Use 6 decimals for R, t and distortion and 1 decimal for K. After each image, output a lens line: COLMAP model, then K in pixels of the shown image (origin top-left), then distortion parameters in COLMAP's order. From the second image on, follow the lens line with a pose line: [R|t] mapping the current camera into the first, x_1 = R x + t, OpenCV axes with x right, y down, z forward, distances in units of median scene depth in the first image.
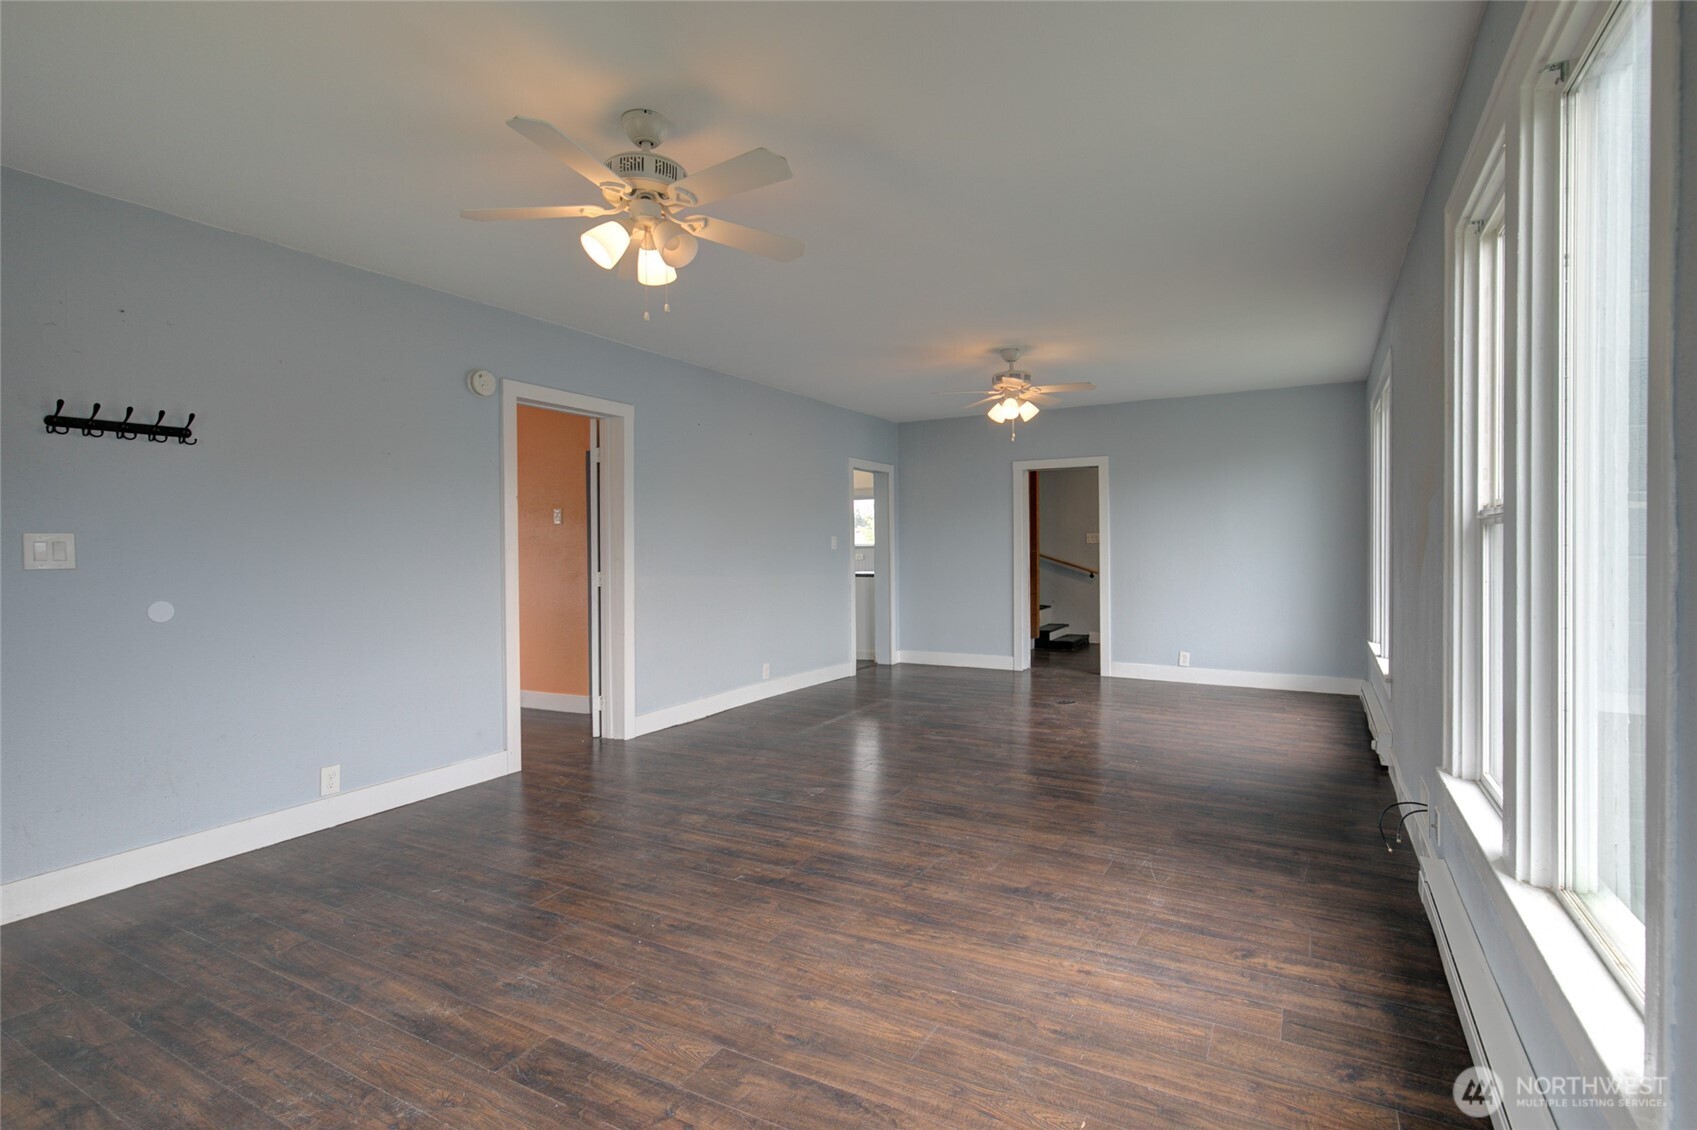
lens RADIAL K [[844.5, 0, 848.5], [0, 844.5, 565.0], [0, 0, 1]] dist [-0.000867, -0.000103]
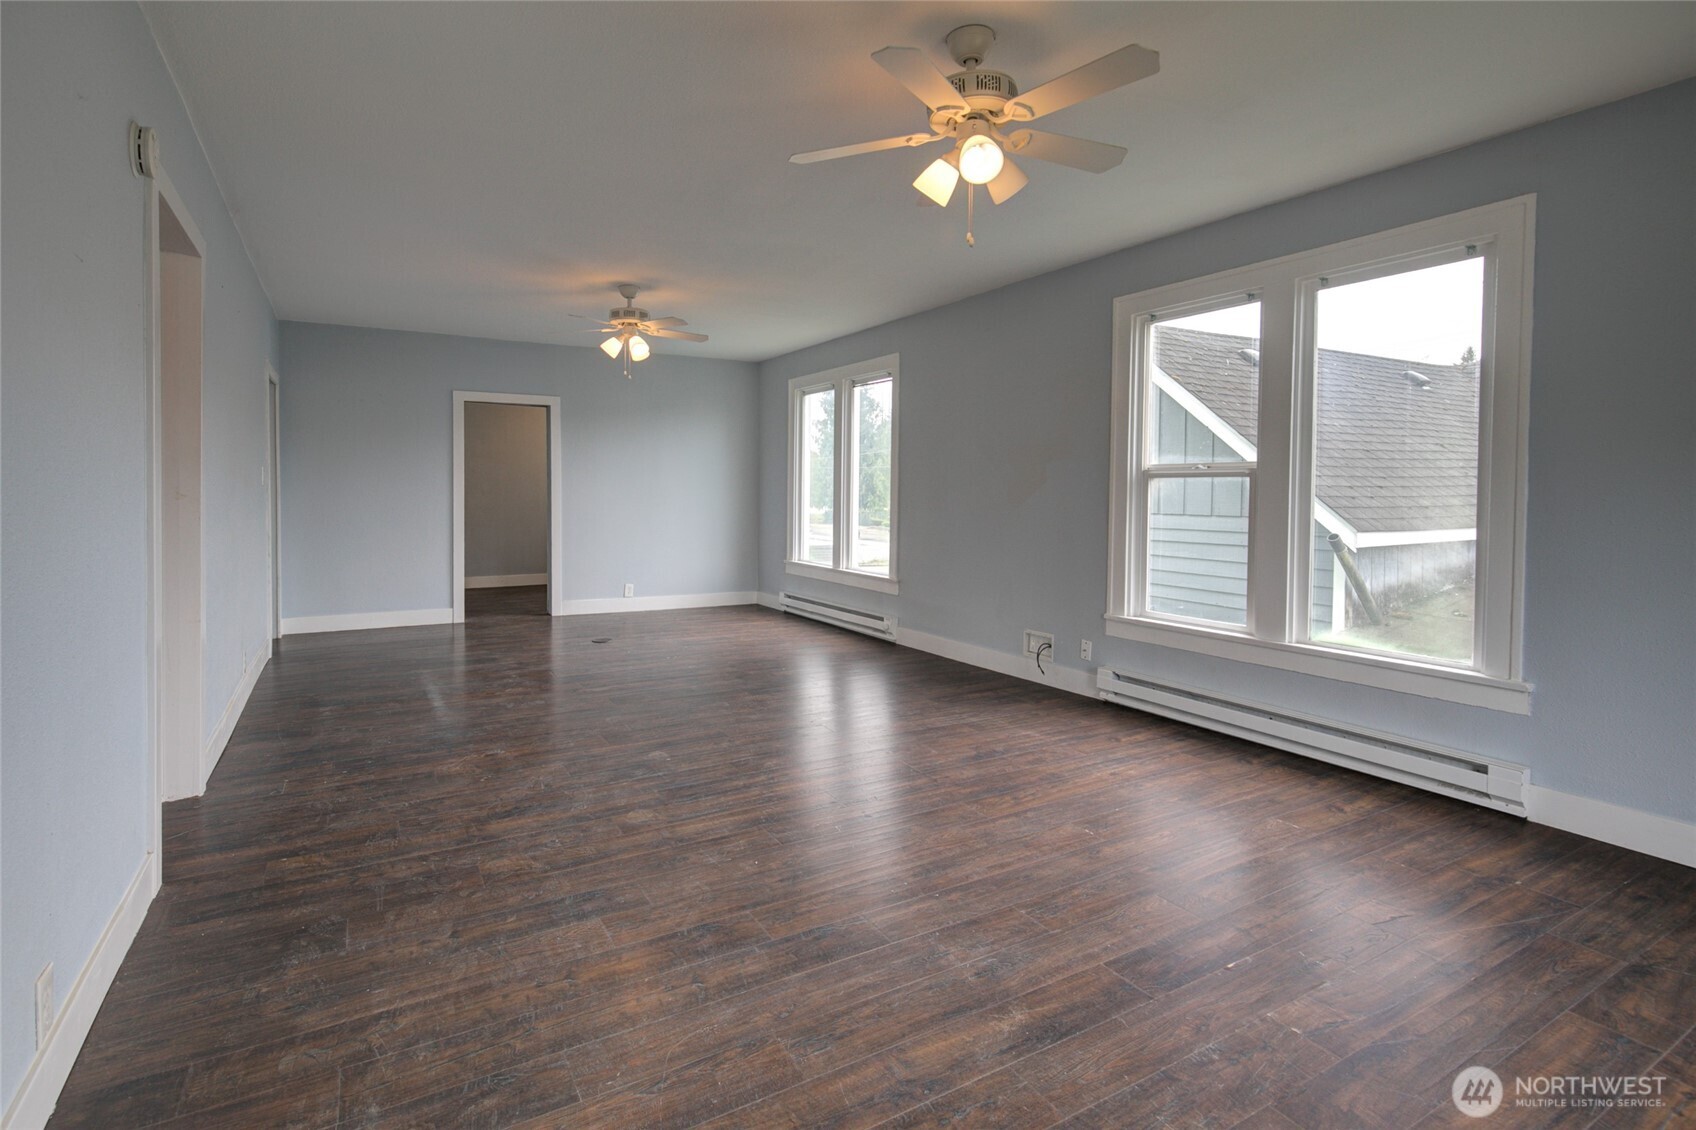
lens RADIAL K [[819.7, 0, 843.0], [0, 819.7, 531.1], [0, 0, 1]] dist [0.002161, 0.000243]
pose [[0.505960, -0.032513, 0.861944, -0.835667], [0.009206, 0.999436, 0.032295, 0.003901], [-0.862508, -0.008404, 0.505974, 0.483228]]
